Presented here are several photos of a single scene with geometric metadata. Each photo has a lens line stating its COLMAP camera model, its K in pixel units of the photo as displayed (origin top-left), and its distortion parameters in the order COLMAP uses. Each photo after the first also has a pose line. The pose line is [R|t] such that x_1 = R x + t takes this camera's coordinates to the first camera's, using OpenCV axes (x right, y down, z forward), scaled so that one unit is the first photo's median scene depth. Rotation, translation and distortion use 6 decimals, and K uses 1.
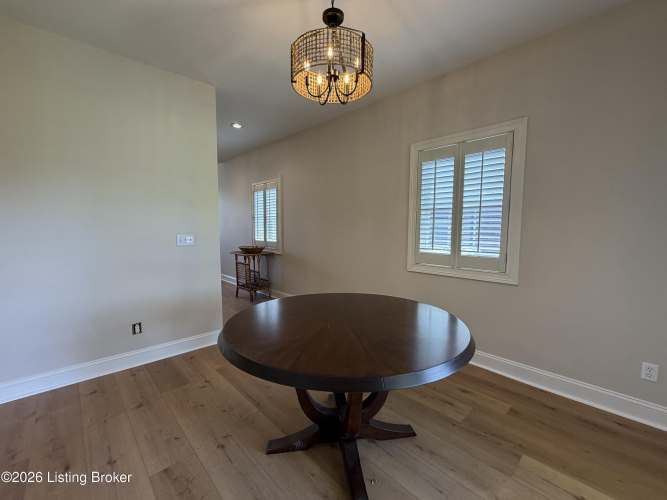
lens RADIAL K [[288.6, 0, 334.3], [0, 288.6, 249.9], [0, 0, 1]] dist [-0.002241, -0.000196]
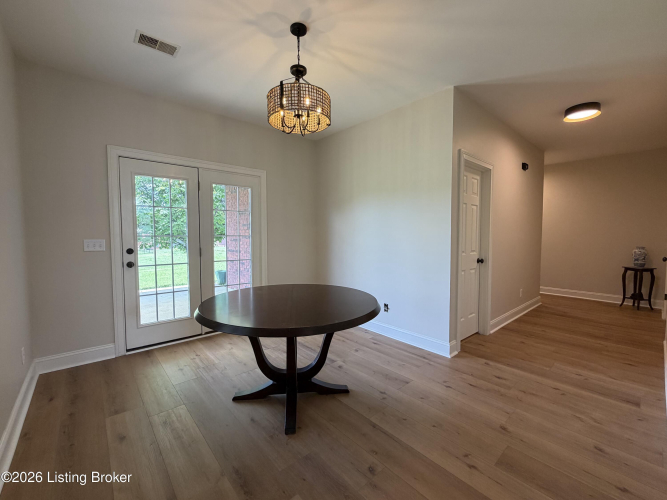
lens RADIAL K [[288.6, 0, 331.7], [0, 288.6, 248.9], [0, 0, 1]] dist [-0.002241, -0.000196]
pose [[-0.999160, -0.008776, 0.040039, -0.161767], [-0.003058, 0.990049, 0.140691, -0.149211], [-0.040875, 0.140450, -0.989244, 1.847097]]
